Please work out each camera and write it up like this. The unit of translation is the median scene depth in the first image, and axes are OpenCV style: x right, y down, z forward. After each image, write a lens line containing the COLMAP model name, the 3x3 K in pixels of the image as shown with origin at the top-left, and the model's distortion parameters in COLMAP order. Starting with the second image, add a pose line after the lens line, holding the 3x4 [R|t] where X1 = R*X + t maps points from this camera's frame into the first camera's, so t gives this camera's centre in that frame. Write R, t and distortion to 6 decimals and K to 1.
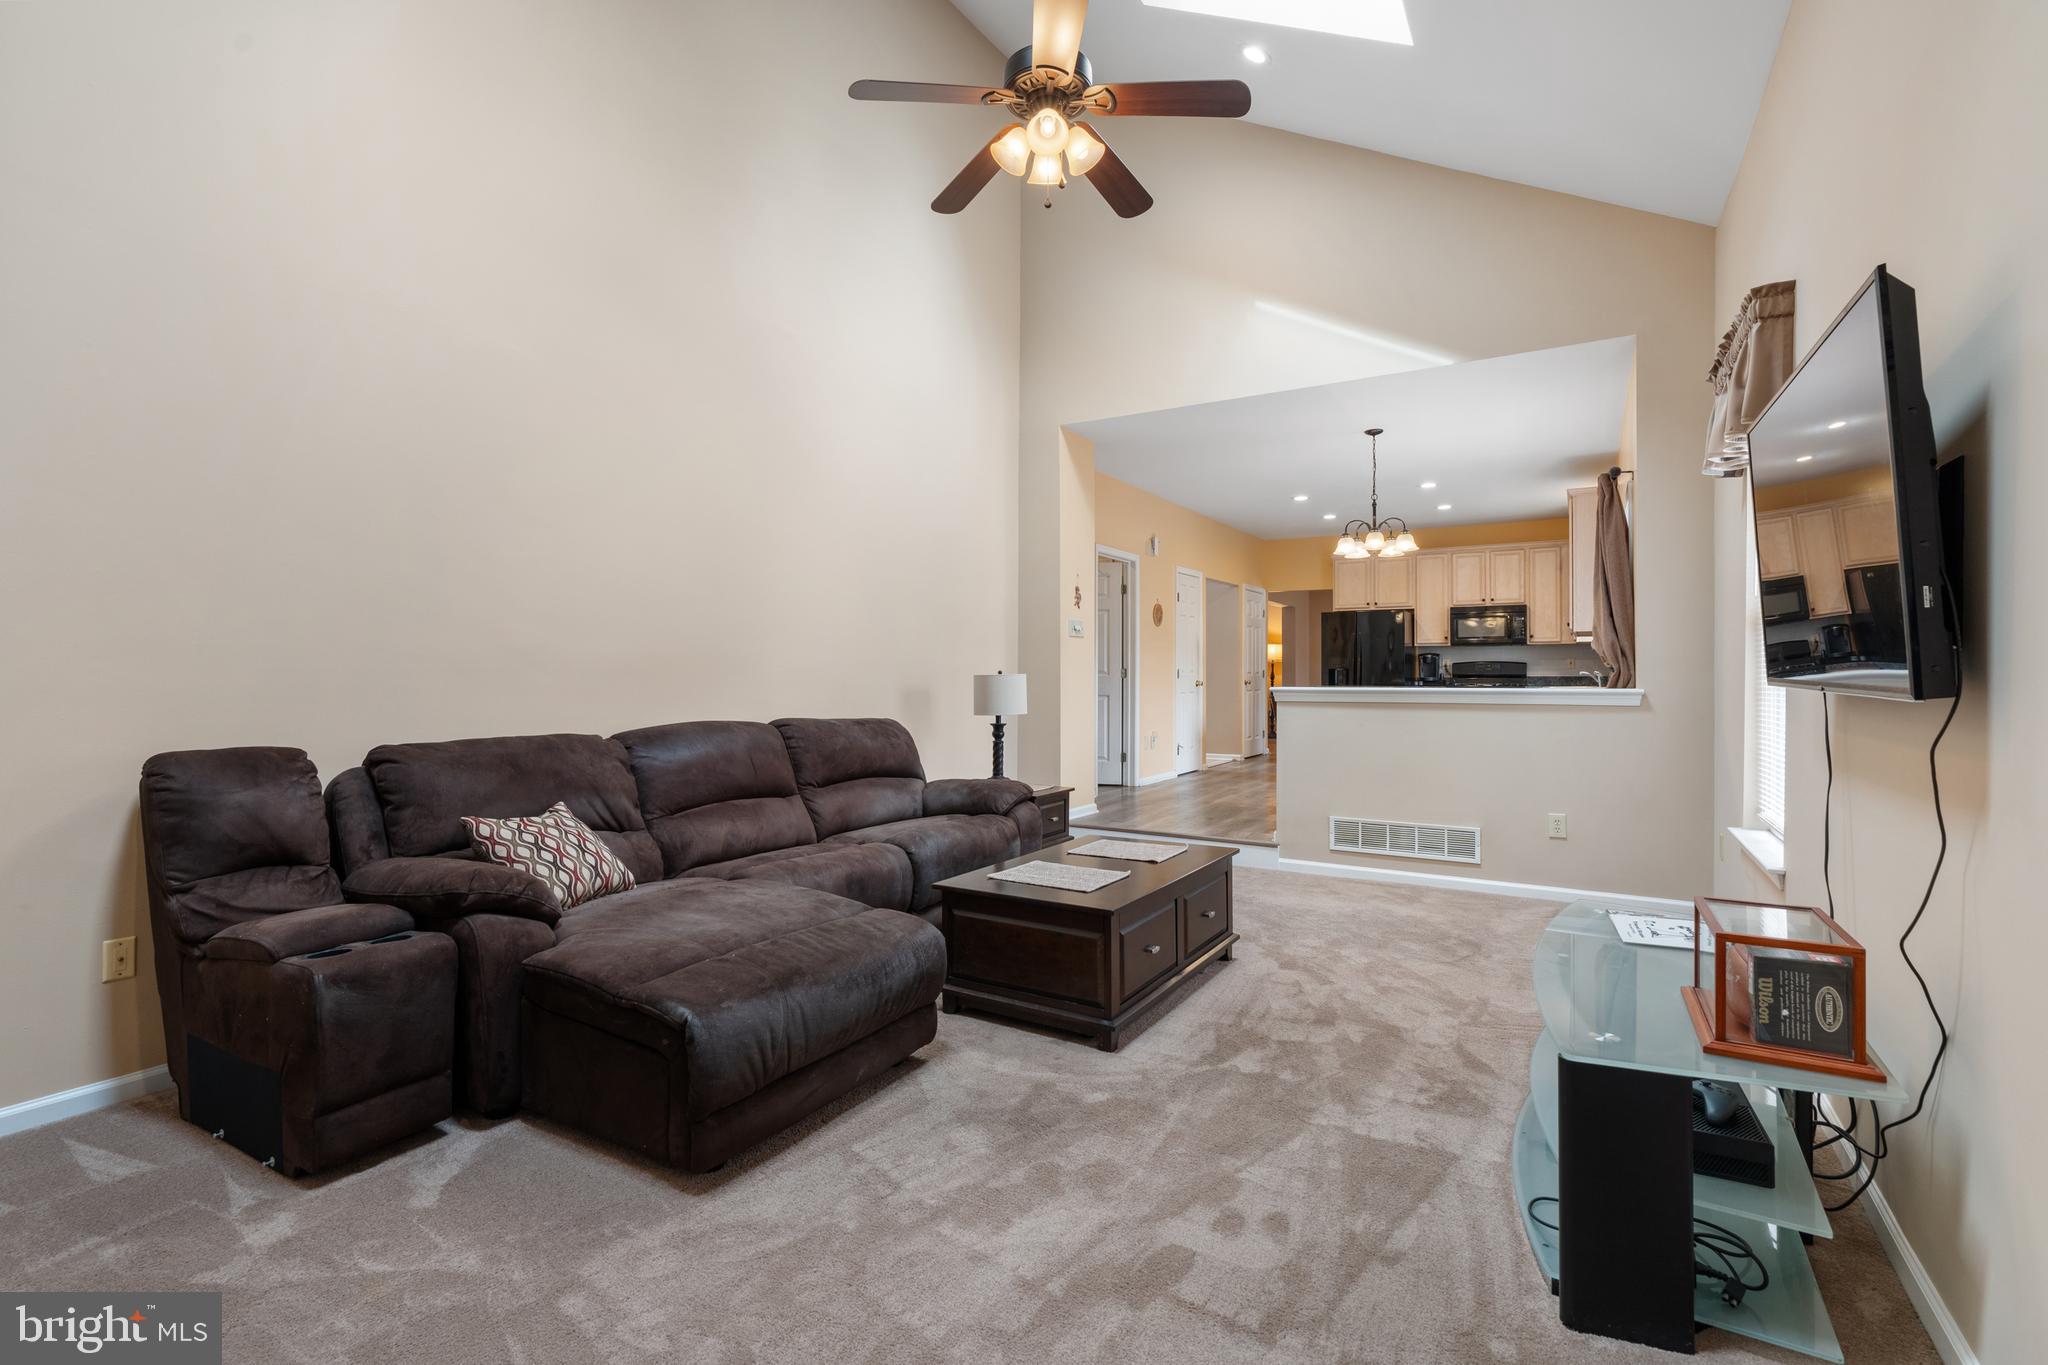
lens RADIAL K [[920.2, 0, 1028.5], [0, 920.2, 672.2], [0, 0, 1]] dist [-0.001407, 0.000367]
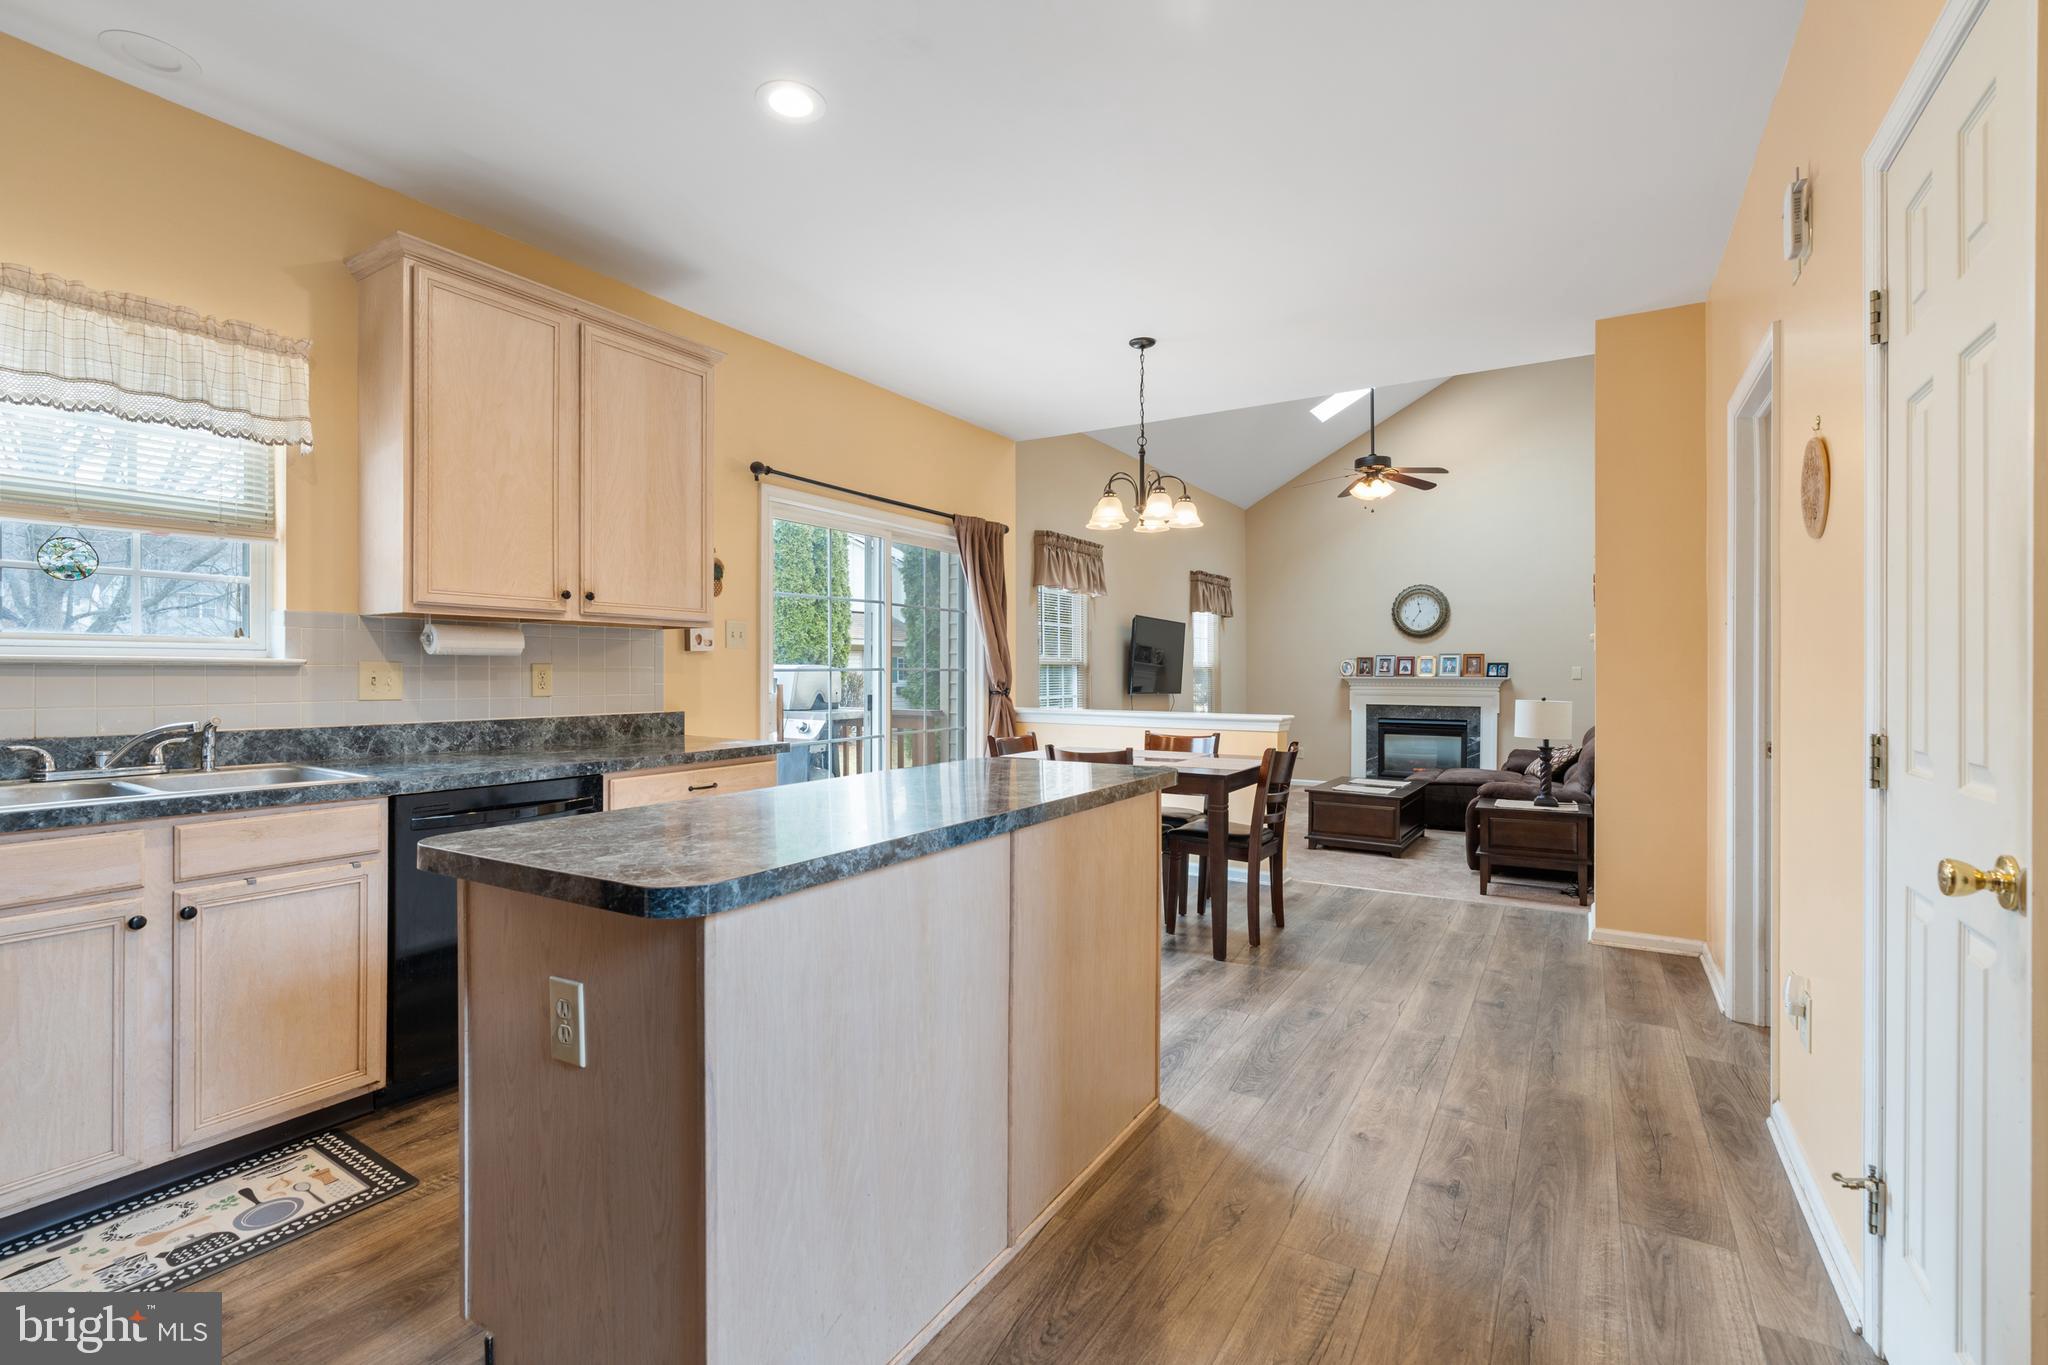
lens RADIAL K [[919.5, 0, 1020.2], [0, 919.5, 677.3], [0, 0, 1]] dist [-0.007229, 0.001593]
pose [[-0.999919, -0.002396, 0.012531, 0.292409], [-0.002395, 0.999997, 0.000123, -0.012198], [-0.012531, 0.000092, -0.999921, 1.072107]]
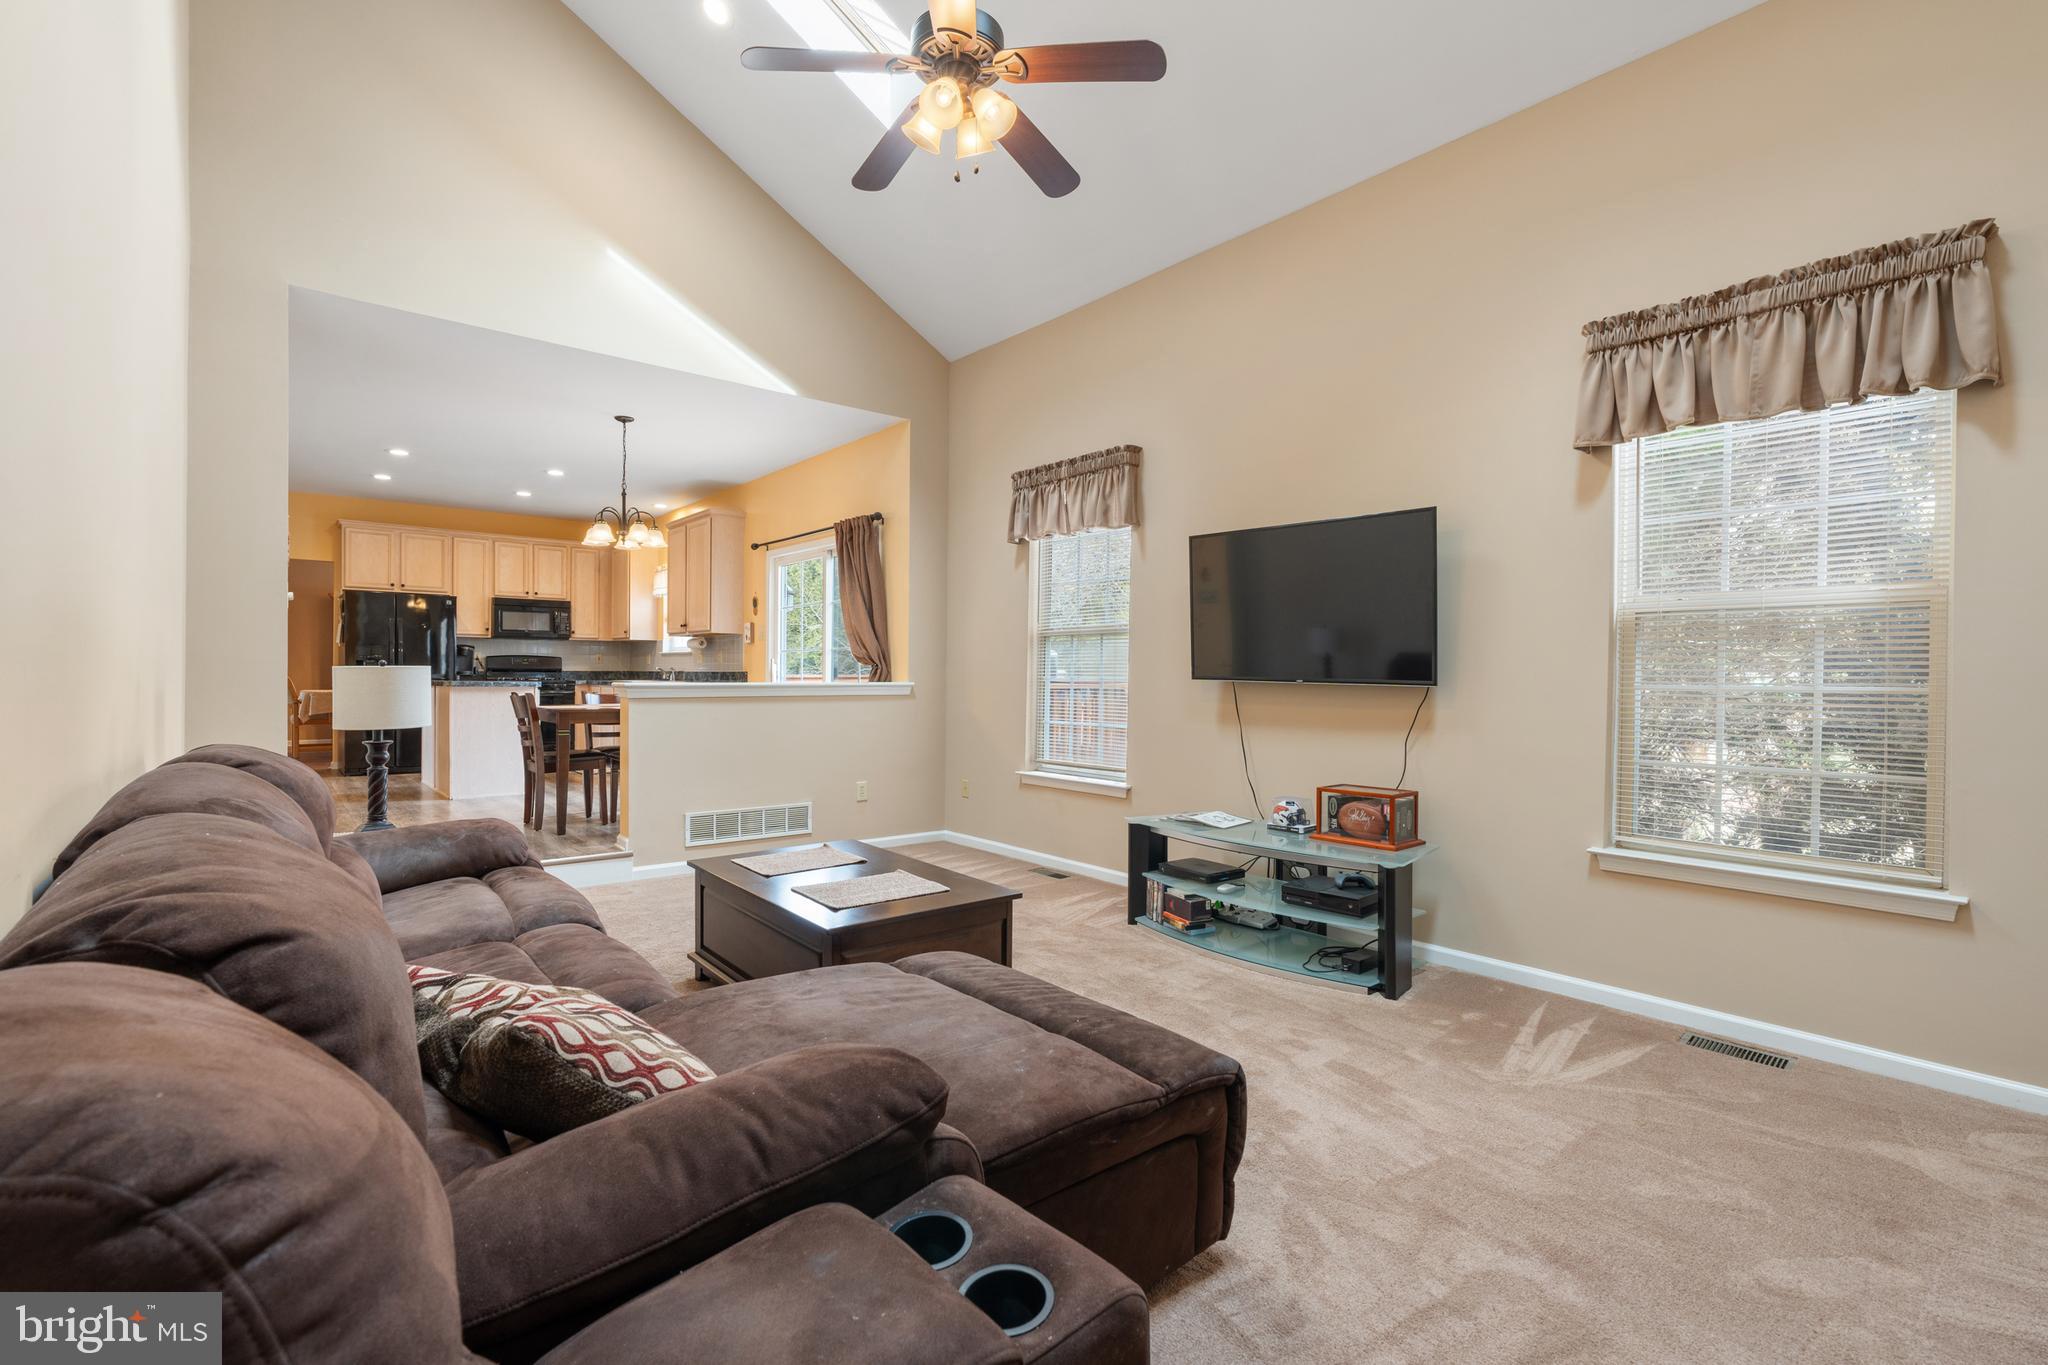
lens RADIAL K [[906.7, 0, 1024.0], [0, 906.7, 682.5], [0, 0, 1]] dist [-0.012808, 0.000345]
pose [[0.323684, -0.005405, 0.946150, -0.251284], [-0.012862, 0.999866, 0.010112, 0.000802], [-0.946078, -0.015442, 0.323571, 0.183700]]
